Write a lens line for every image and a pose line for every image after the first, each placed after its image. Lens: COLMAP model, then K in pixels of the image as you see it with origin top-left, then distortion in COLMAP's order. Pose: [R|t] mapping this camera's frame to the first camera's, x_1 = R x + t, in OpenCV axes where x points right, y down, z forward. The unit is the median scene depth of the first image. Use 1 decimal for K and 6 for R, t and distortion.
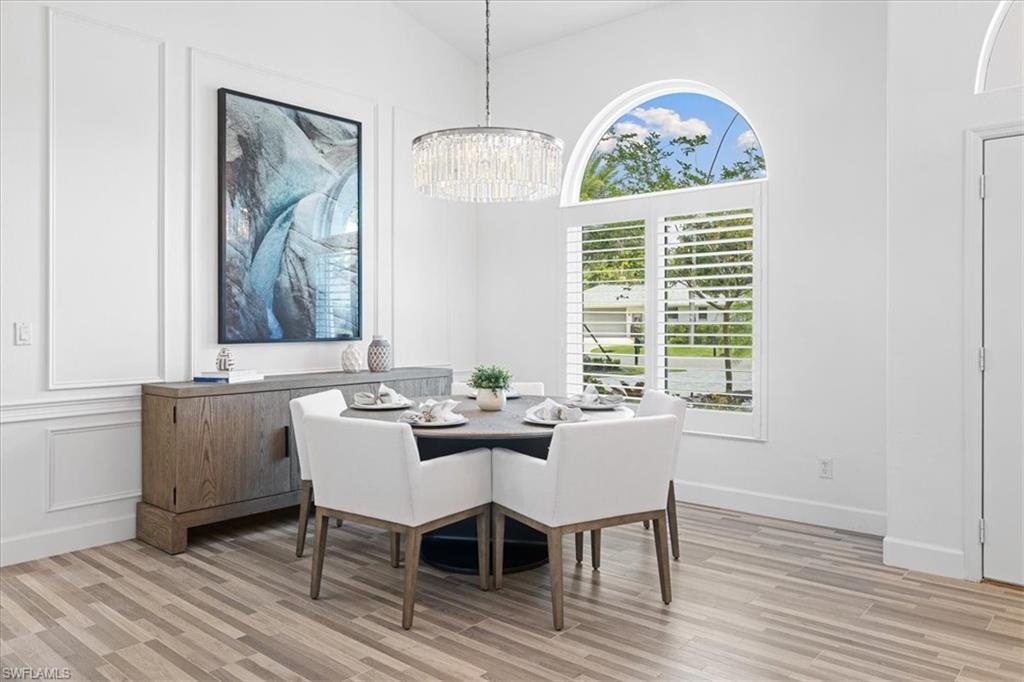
lens RADIAL K [[725.2, 0, 511.8], [0, 725.2, 334.1], [0, 0, 1]] dist [0.002368, -0.001444]
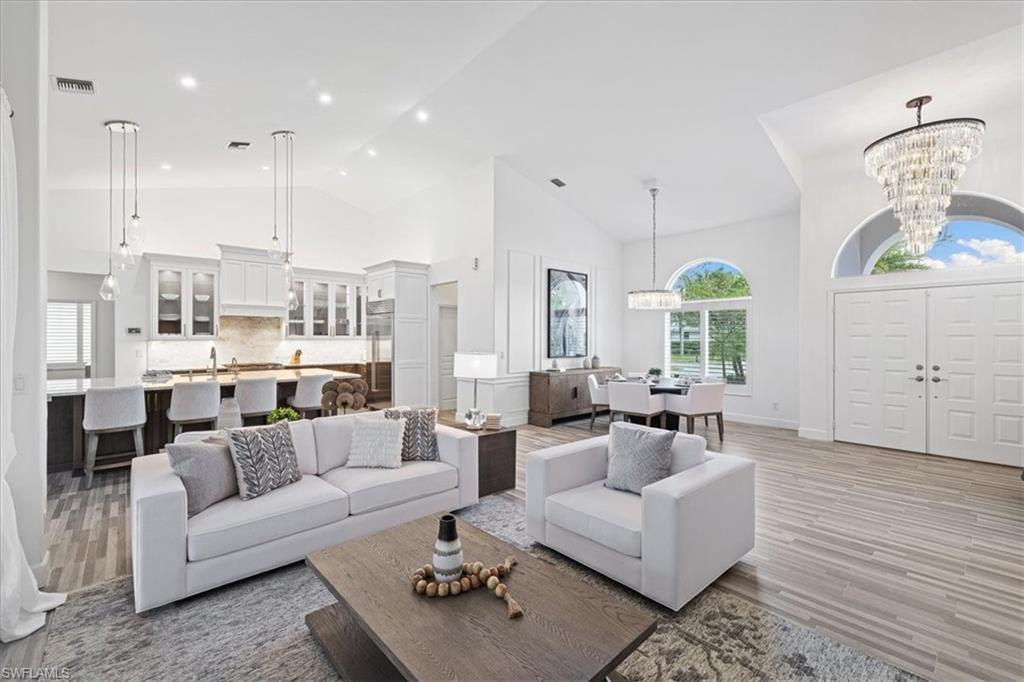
lens RADIAL K [[429.4, 0, 512.4], [0, 429.4, 346.3], [0, 0, 1]] dist [0.005029, 0.000868]
pose [[0.993421, 0.002042, -0.114502, -0.375529], [-0.002196, 0.999997, -0.001222, -0.033688], [0.114499, 0.001465, 0.993422, -0.742653]]
